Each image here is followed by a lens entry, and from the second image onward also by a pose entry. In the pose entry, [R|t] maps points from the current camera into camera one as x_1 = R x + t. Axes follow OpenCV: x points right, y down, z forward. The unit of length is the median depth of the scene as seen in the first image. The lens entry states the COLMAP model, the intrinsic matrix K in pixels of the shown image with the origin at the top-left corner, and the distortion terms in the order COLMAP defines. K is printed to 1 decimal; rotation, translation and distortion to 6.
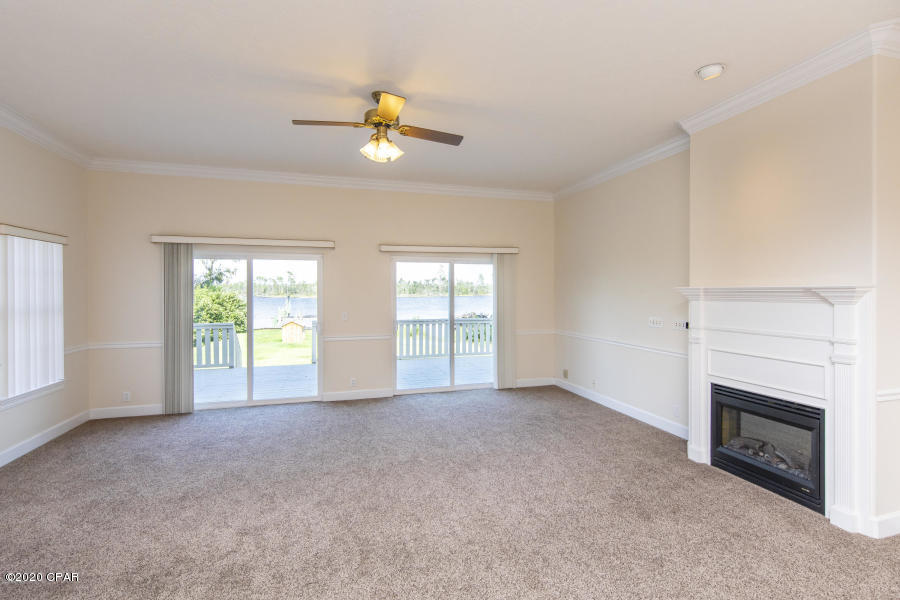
lens RADIAL K [[433.6, 0, 430.6], [0, 433.6, 291.5], [0, 0, 1]] dist [0.019950, -0.002041]
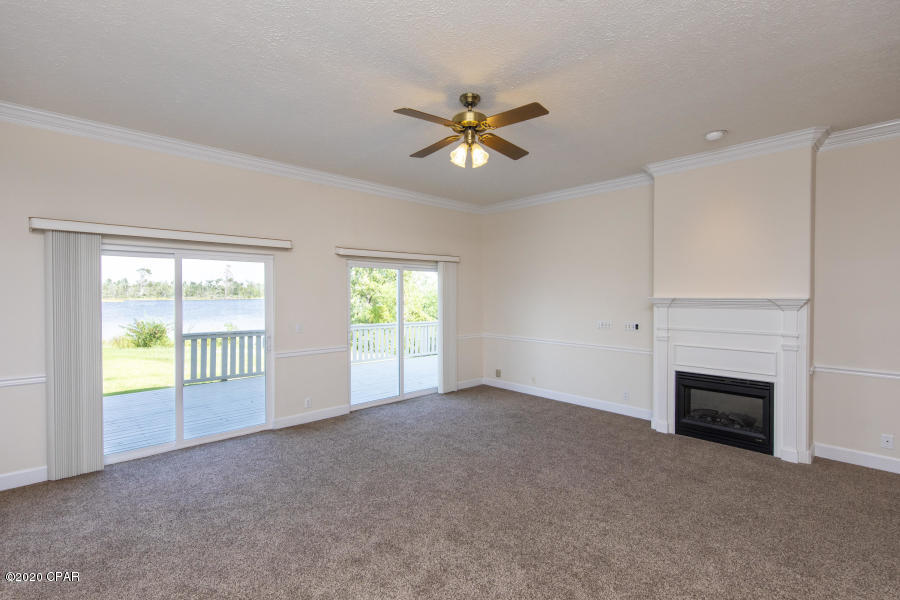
lens RADIAL K [[433.6, 0, 437.9], [0, 433.6, 293.2], [0, 0, 1]] dist [0.019950, -0.002041]
pose [[0.889830, 0.002900, 0.456283, -0.471911], [-0.002048, 0.999995, -0.002361, -0.014266], [-0.456287, 0.001167, 0.889832, 0.134393]]
